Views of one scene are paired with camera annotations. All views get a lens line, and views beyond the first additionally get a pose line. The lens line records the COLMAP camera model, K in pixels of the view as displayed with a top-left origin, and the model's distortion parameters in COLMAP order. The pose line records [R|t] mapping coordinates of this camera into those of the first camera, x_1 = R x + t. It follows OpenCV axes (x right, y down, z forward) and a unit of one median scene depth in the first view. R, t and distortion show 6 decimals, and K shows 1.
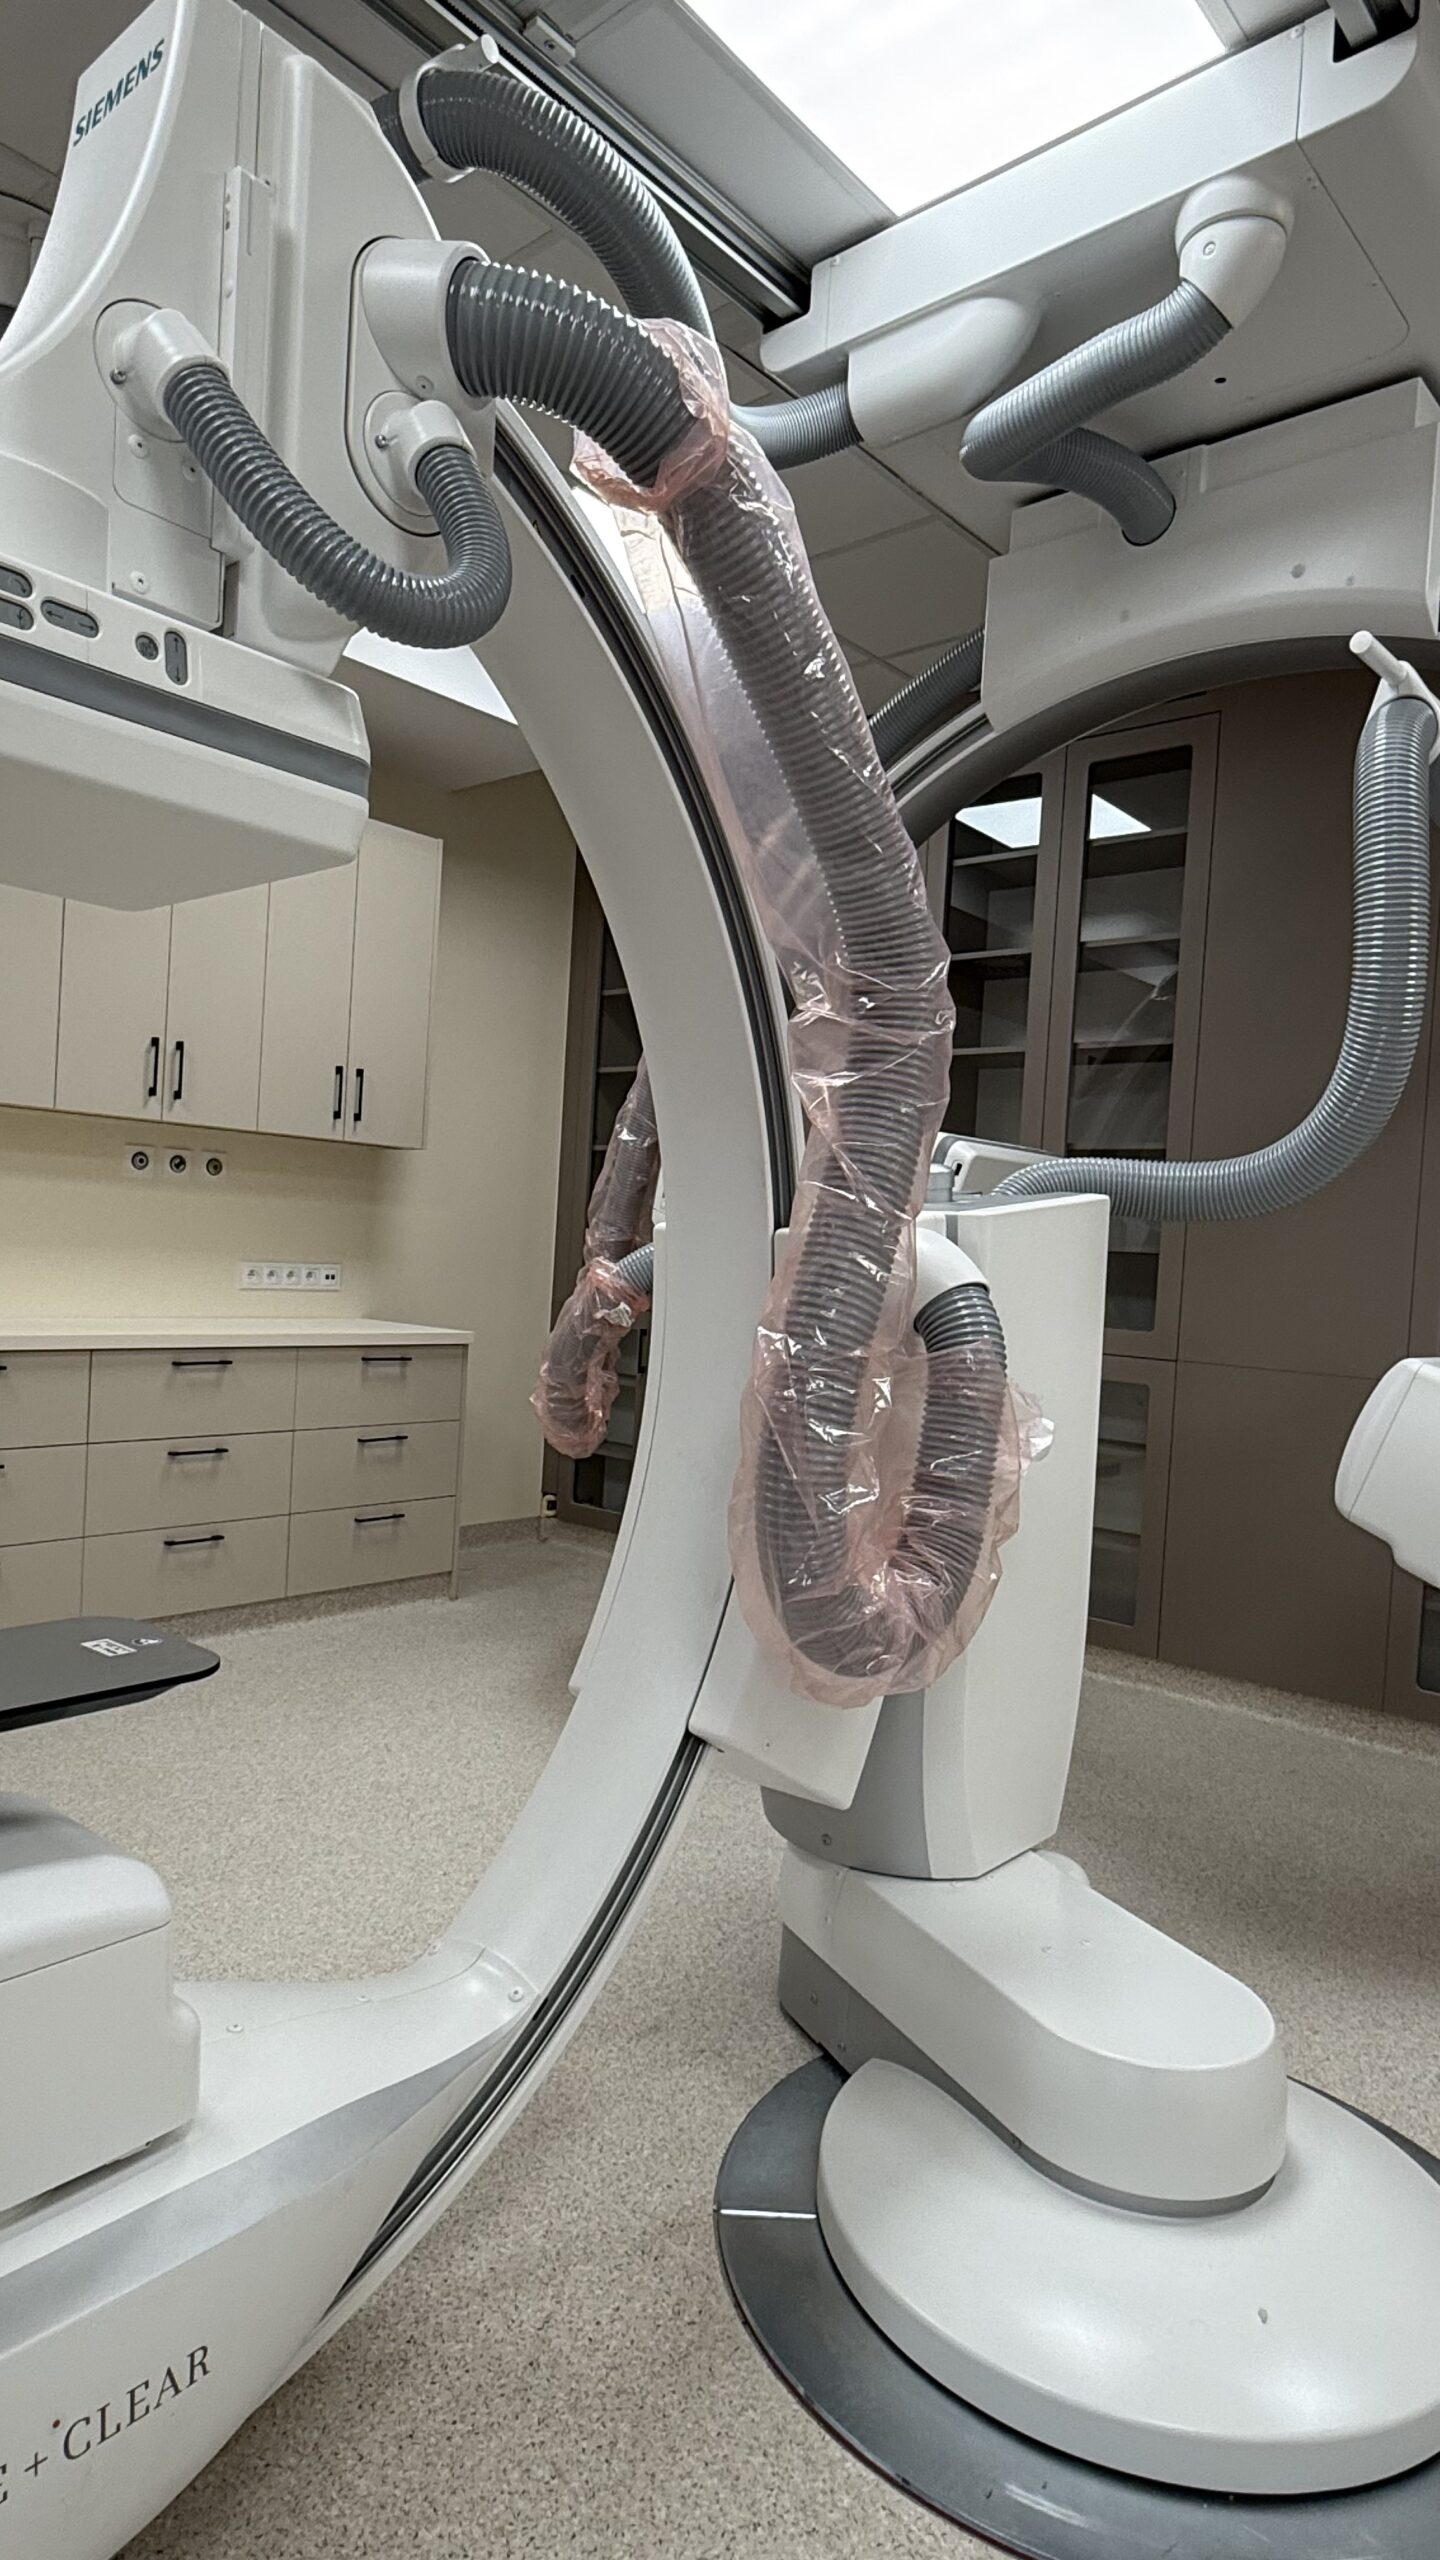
lens RADIAL K [[1509.0, 0, 720.0], [0, 1509.0, 1280.0], [0, 0, 1]] dist [0.026139, 0.000011]
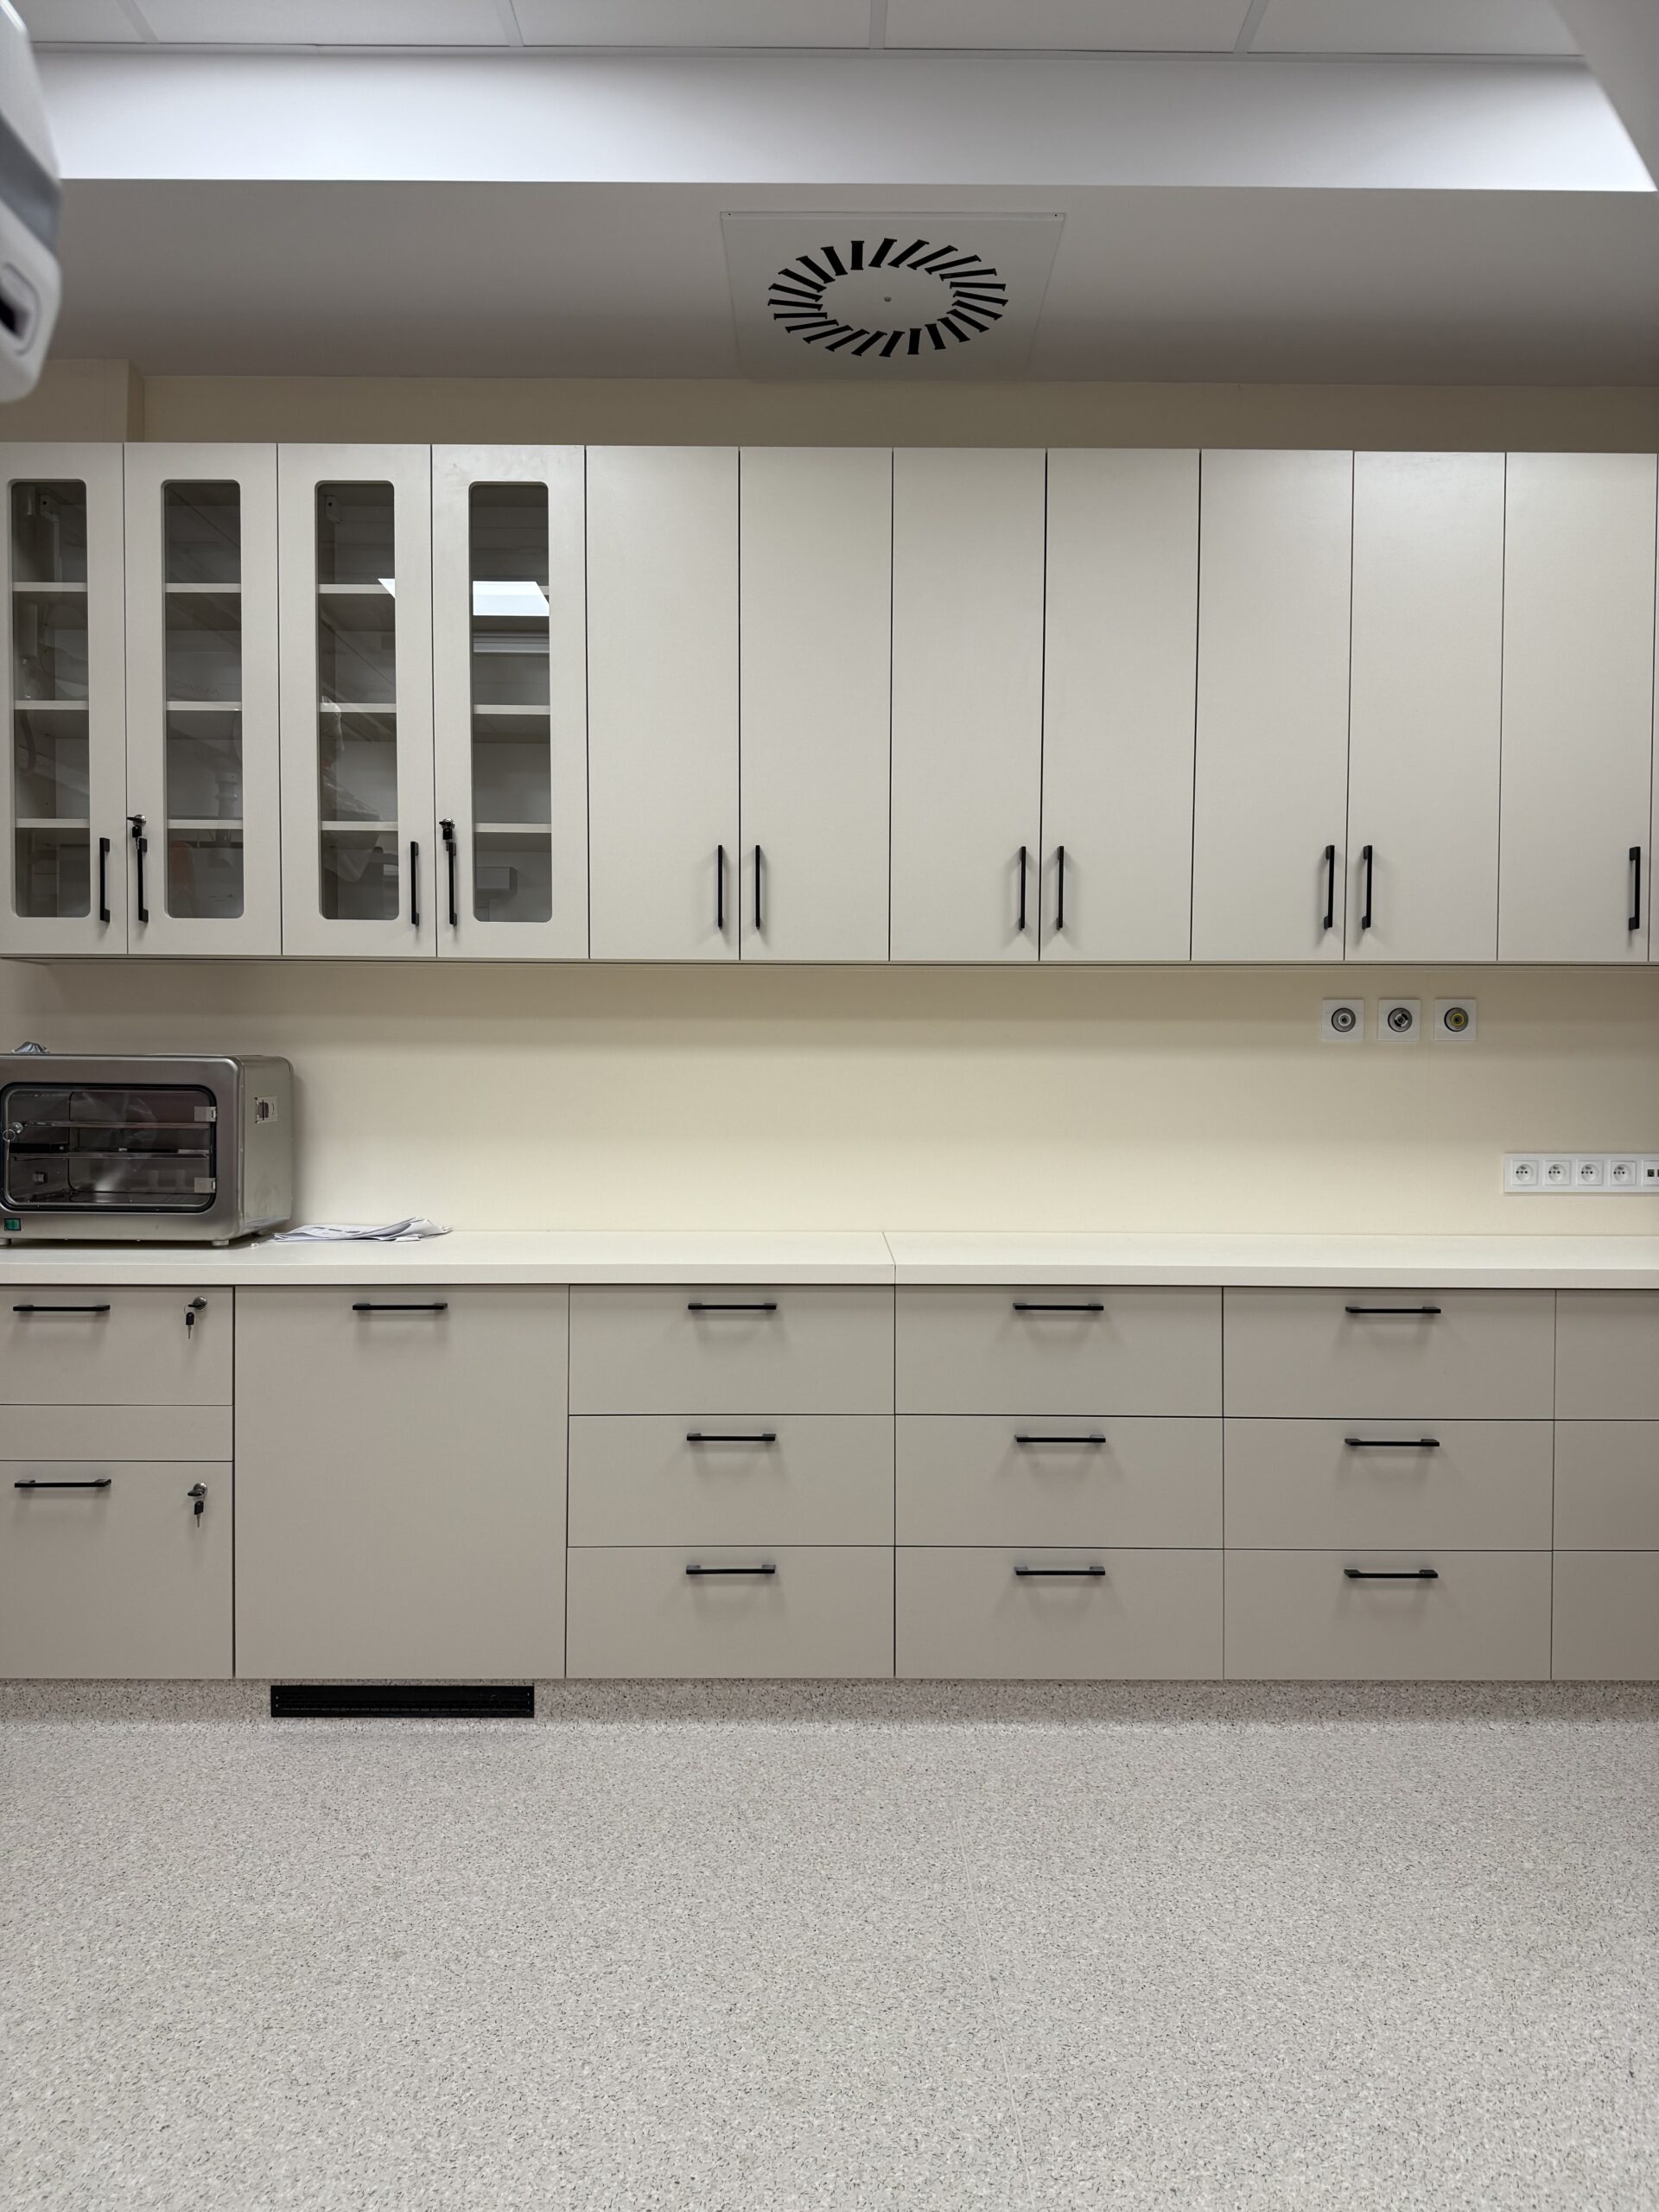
lens RADIAL K [[2031.5, 0, 828.1], [0, 2031.5, 1070.3], [0, 0, 1]] dist [0.099466, -0.436233]
pose [[0.648258, -0.059906, -0.759060, 0.192675], [0.014667, 0.997698, -0.066214, 0.004459], [0.761279, 0.031791, 0.647645, 0.209752]]
